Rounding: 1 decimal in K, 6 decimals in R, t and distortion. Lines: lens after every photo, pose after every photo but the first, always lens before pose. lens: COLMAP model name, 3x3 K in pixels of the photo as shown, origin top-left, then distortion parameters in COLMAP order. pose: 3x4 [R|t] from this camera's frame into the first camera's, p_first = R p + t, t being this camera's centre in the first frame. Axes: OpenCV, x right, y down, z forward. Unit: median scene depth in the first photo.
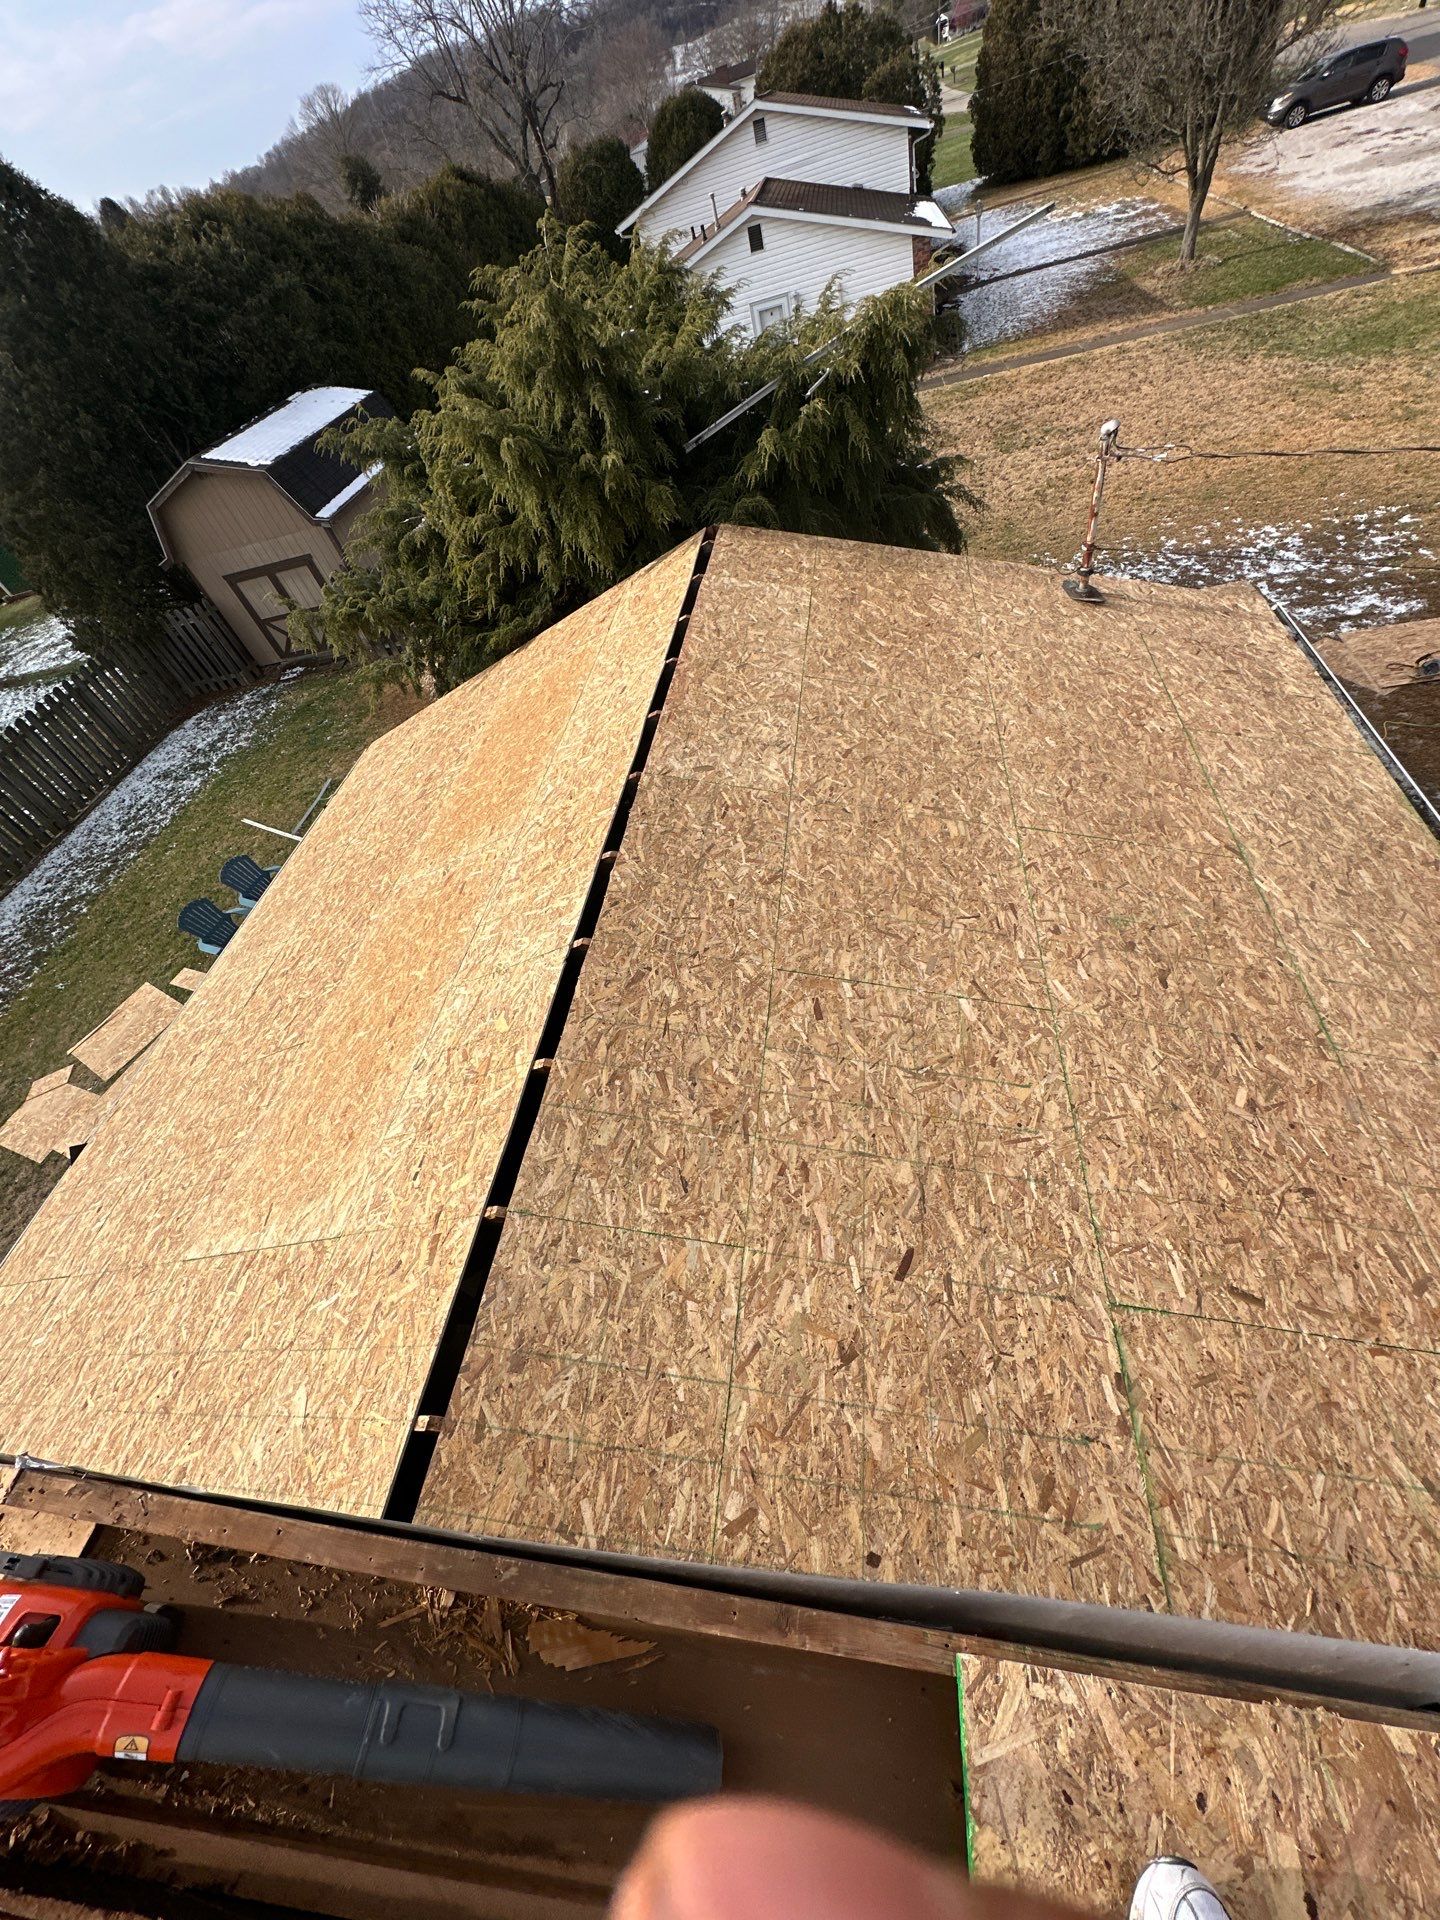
lens RADIAL K [[765.8, 0, 715.6], [0, 765.8, 959.3], [0, 0, 1]] dist [0.000222, -0.000118]
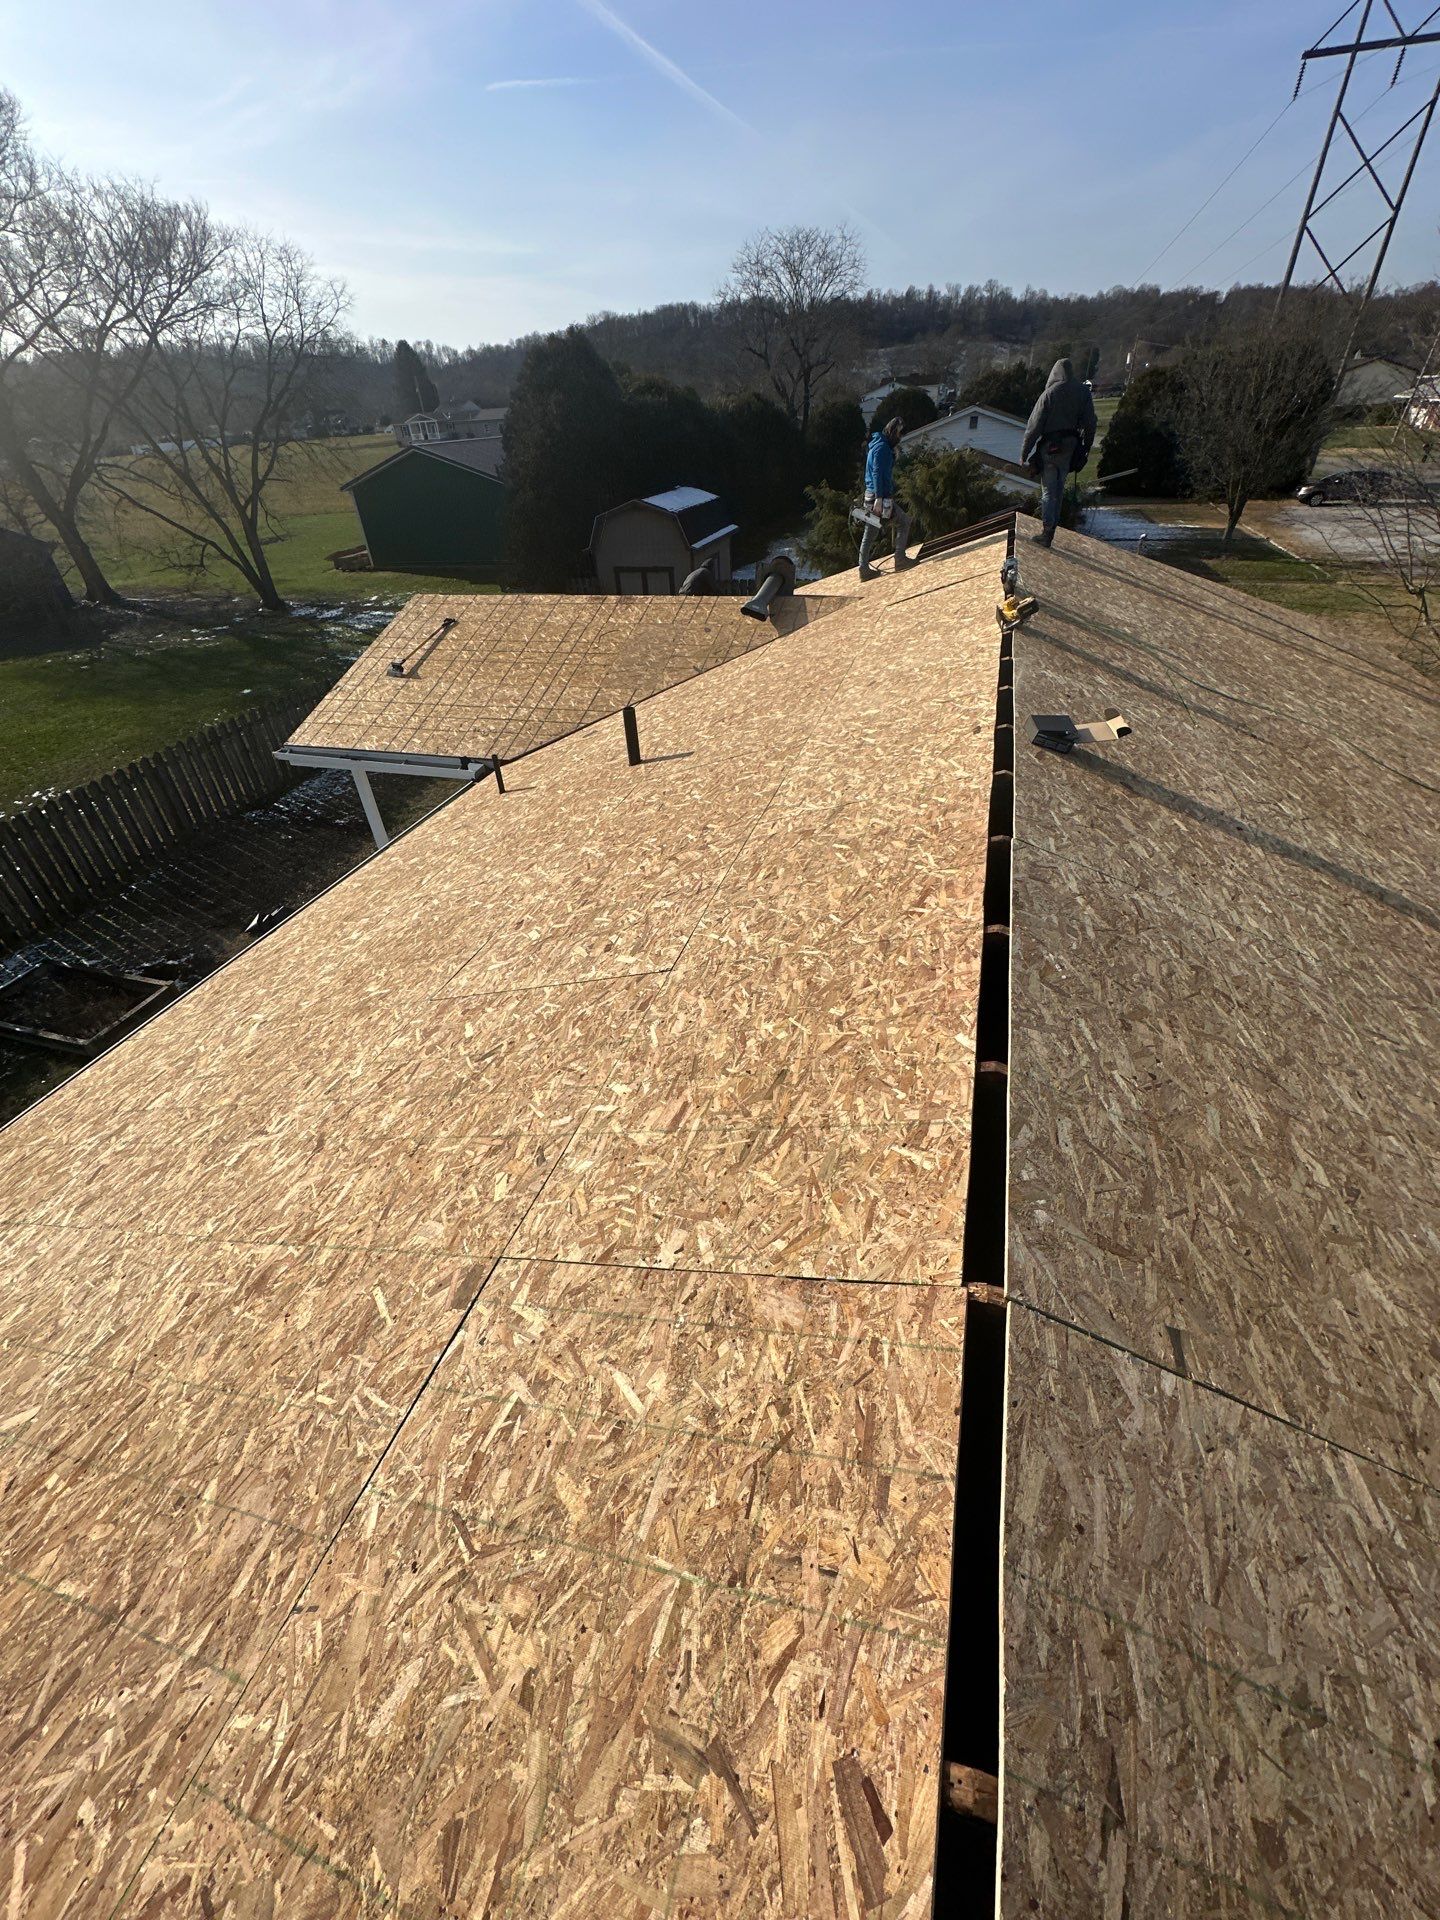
lens RADIAL K [[765.8, 0, 720.2], [0, 765.8, 960.8], [0, 0, 1]] dist [0.000222, -0.000118]
pose [[0.966865, 0.254339, -0.021985, -0.560997], [-0.253994, 0.949732, -0.183020, 1.758640], [-0.025669, 0.182540, 0.982863, -1.505384]]
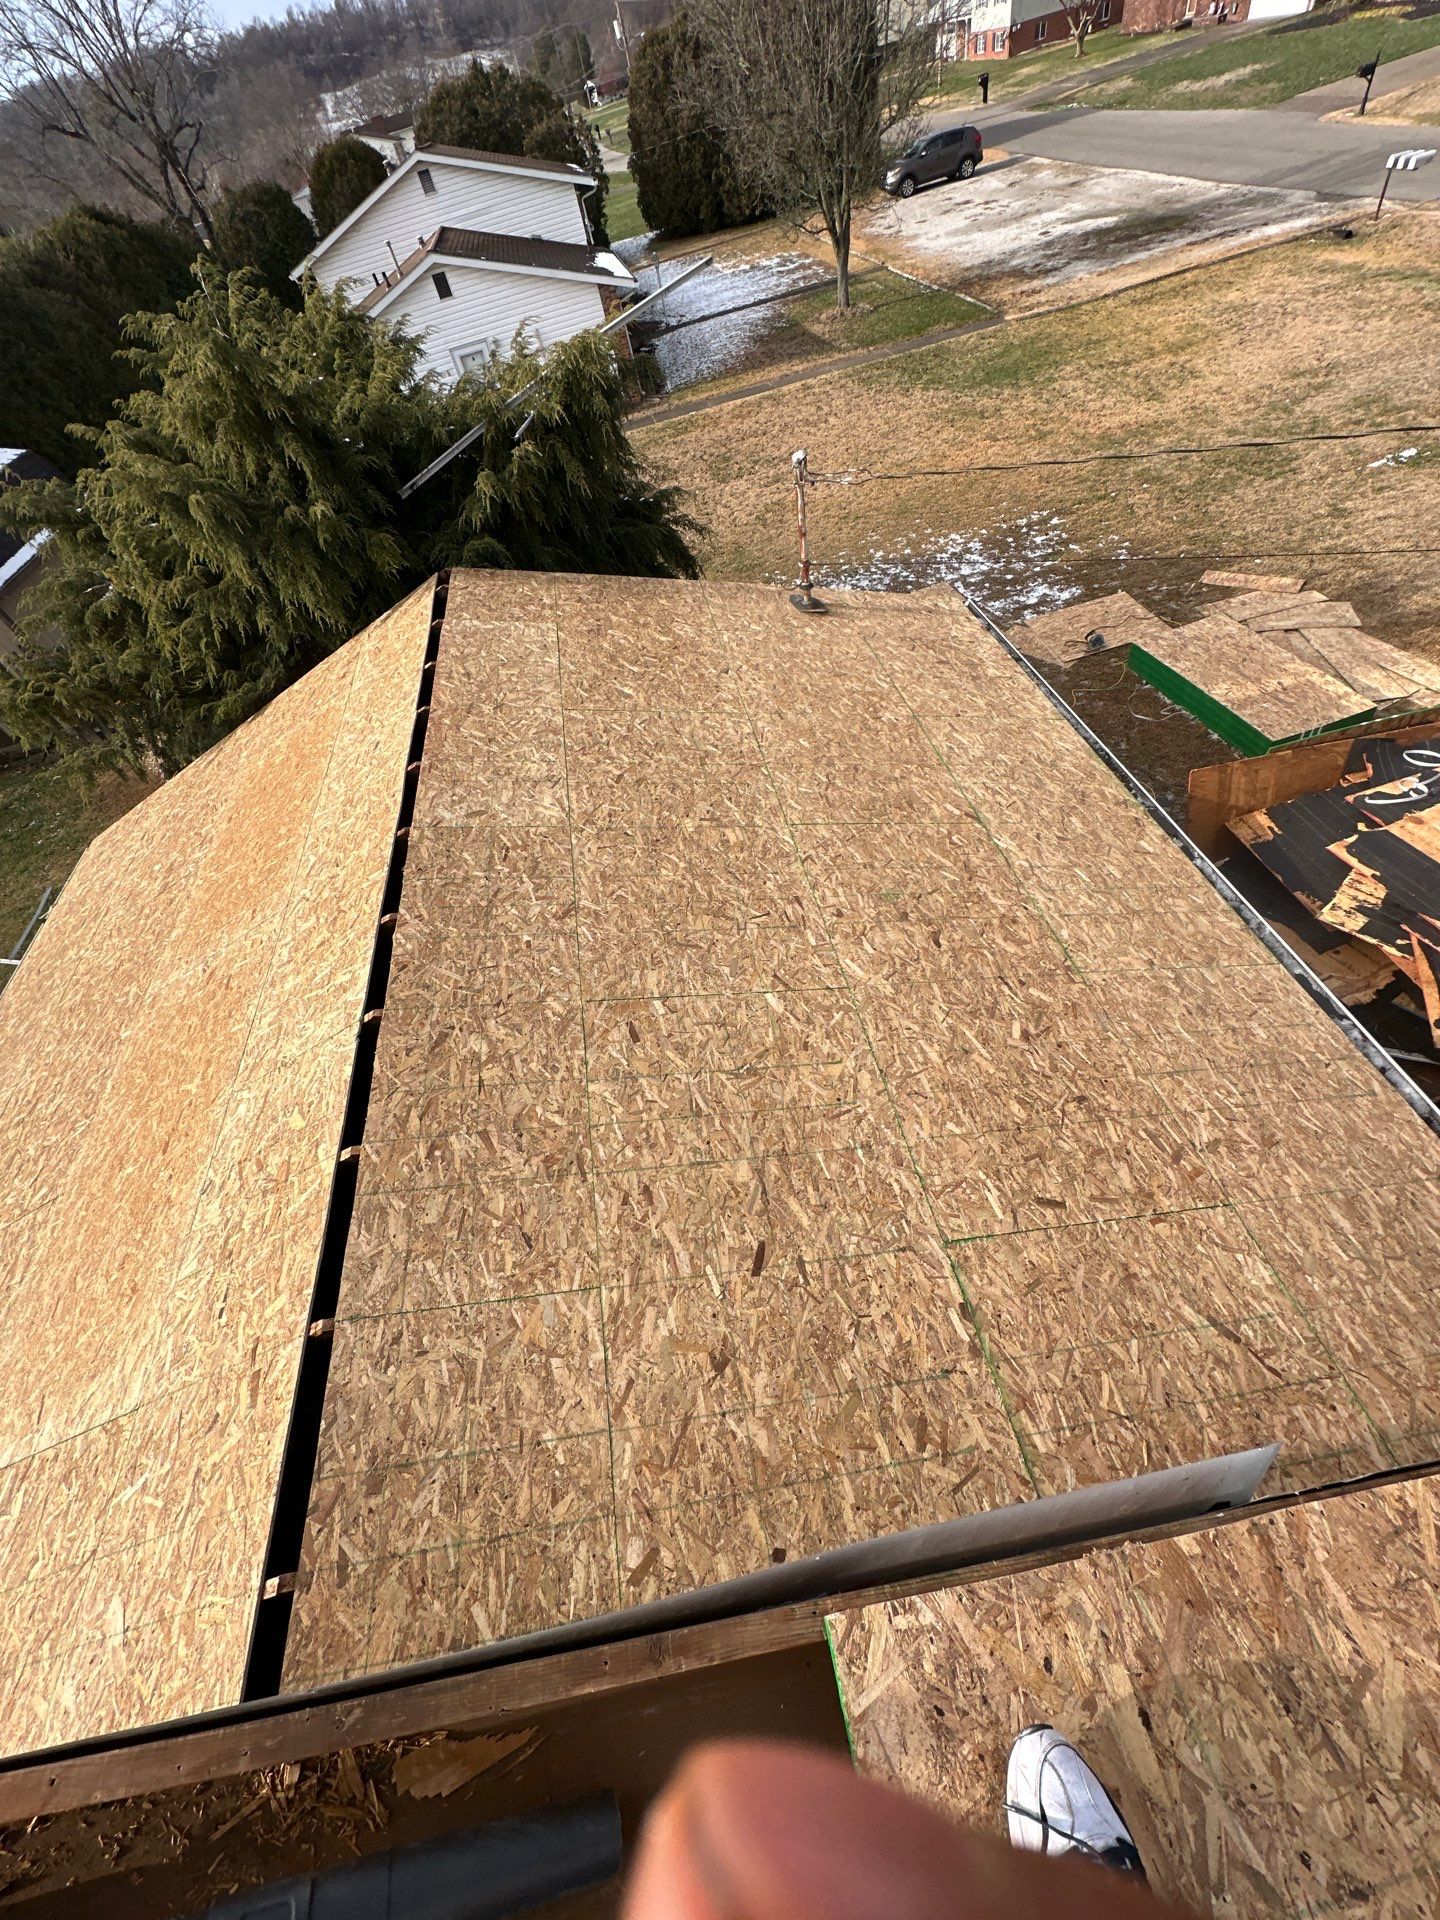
lens RADIAL K [[765.8, 0, 717.5], [0, 765.8, 959.7], [0, 0, 1]] dist [0.000222, -0.000118]
pose [[0.955992, -0.188660, 0.224693, 0.018569], [0.196224, 0.980490, -0.011613, 0.003070], [-0.218118, 0.055193, 0.974360, -0.004528]]
